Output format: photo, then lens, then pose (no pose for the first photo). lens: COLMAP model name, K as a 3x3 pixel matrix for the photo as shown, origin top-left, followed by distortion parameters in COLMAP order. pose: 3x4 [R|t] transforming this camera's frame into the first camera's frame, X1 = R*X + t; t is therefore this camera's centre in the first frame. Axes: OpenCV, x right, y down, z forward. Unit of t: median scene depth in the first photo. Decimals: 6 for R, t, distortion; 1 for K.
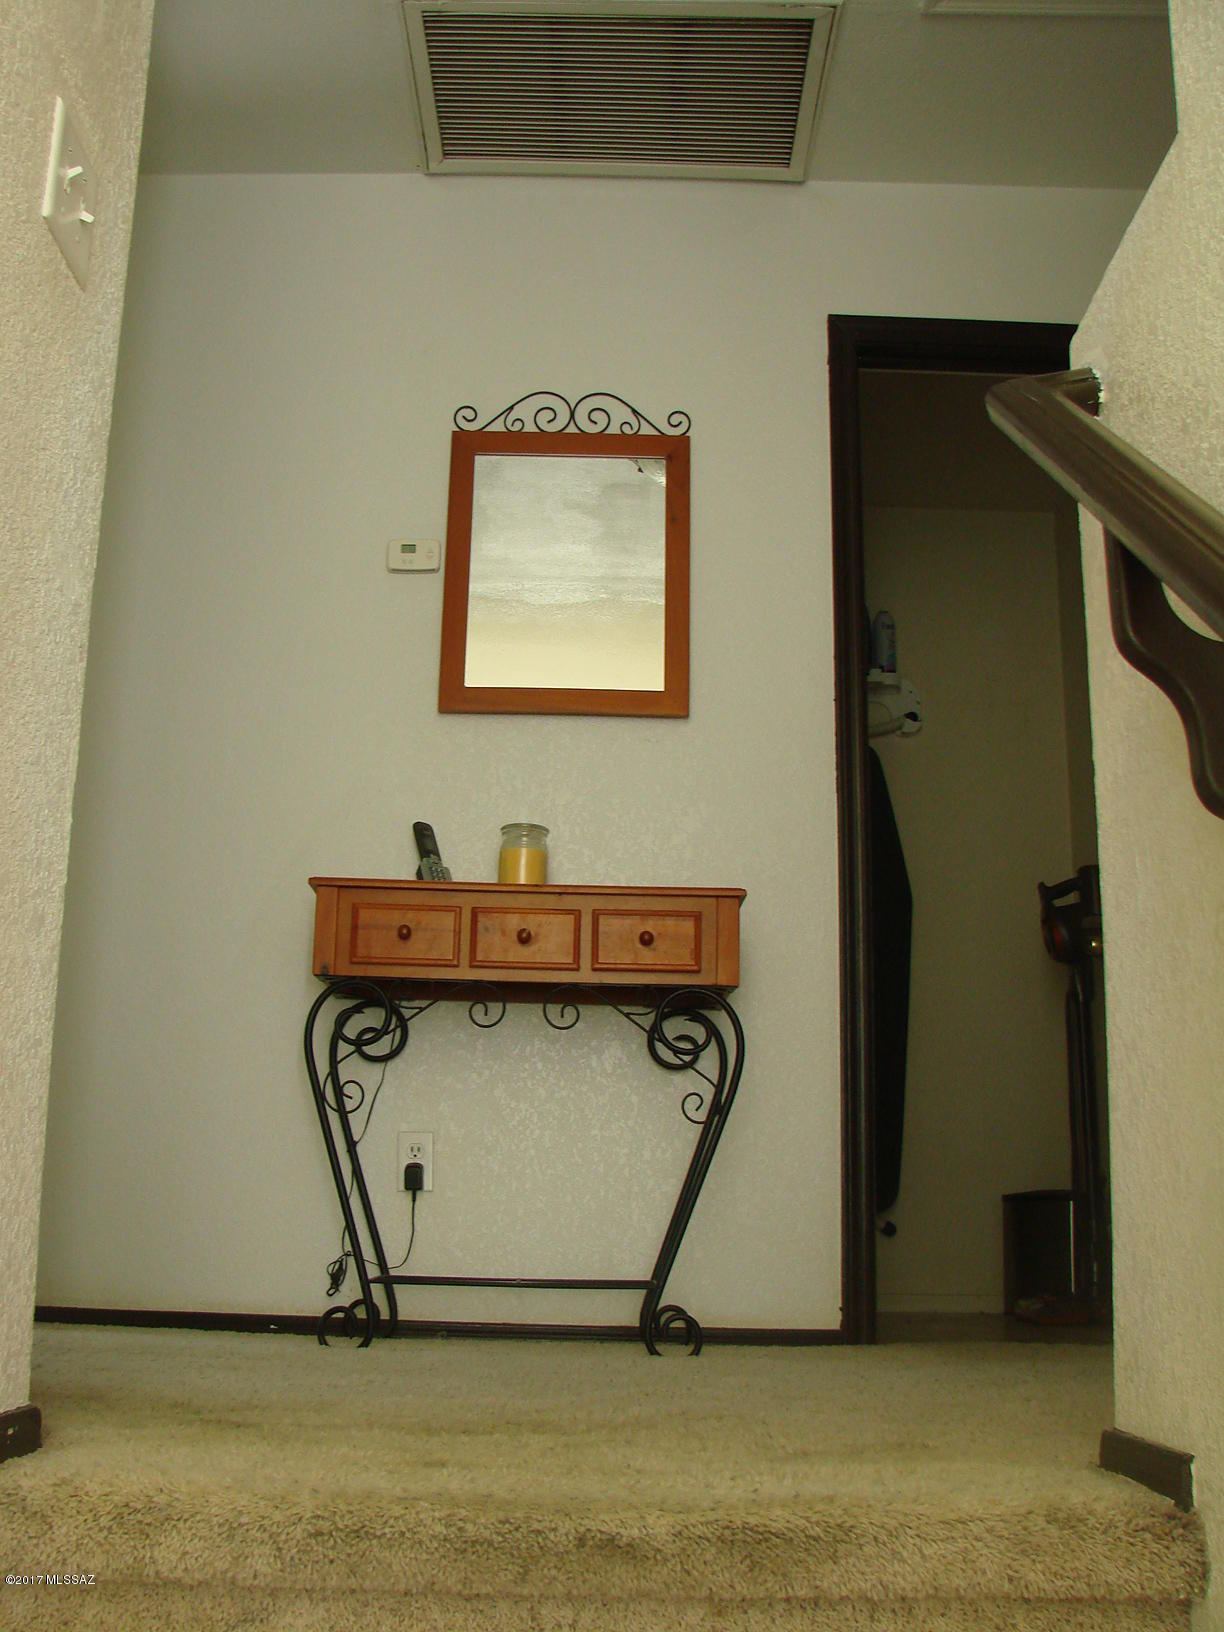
lens RADIAL K [[1756.4, 0, 572.6], [0, 1756.4, 820.7], [0, 0, 1]] dist [-0.216172, 0.273046]
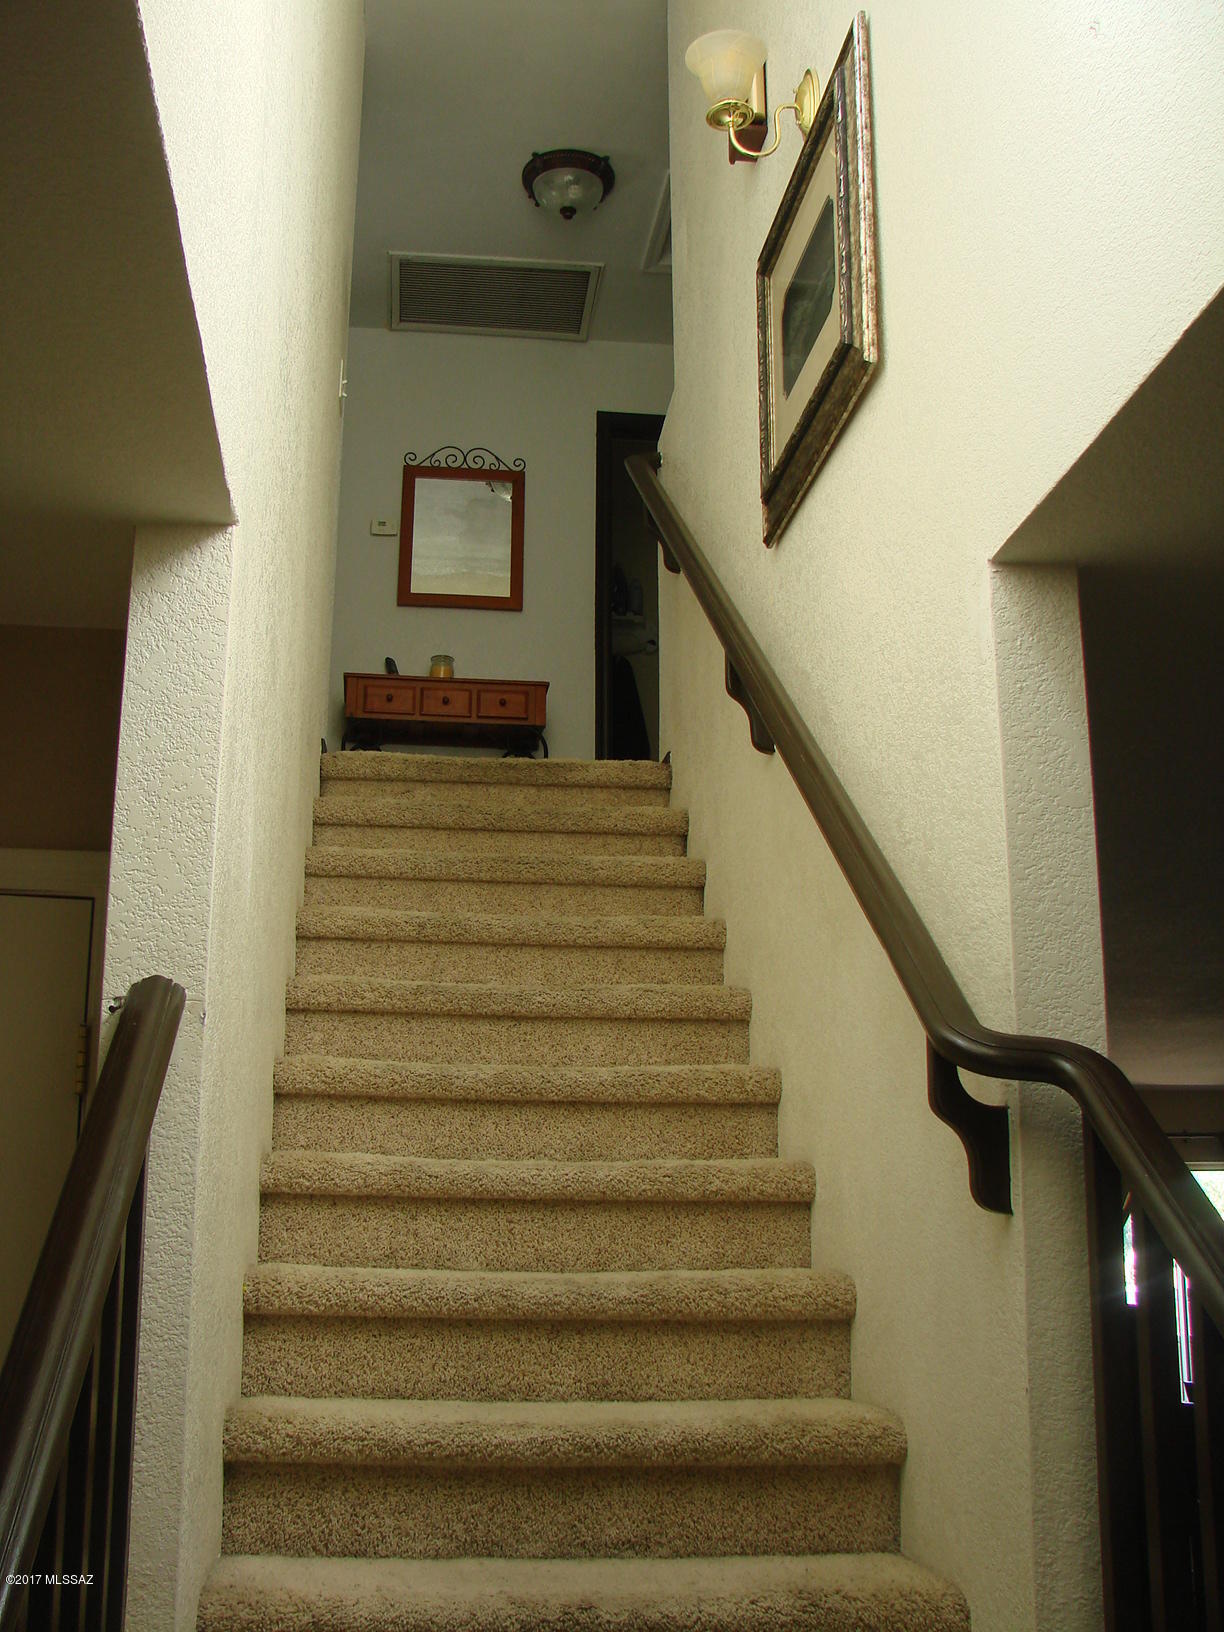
lens RADIAL K [[1756.4, 0, 572.6], [0, 1756.4, 820.7], [0, 0, 1]] dist [-0.216172, 0.273046]
pose [[0.994101, 0.014347, 0.107506, -0.086776], [-0.012209, 0.999715, -0.020522, 0.218021], [-0.107770, 0.019088, 0.993993, -0.977120]]
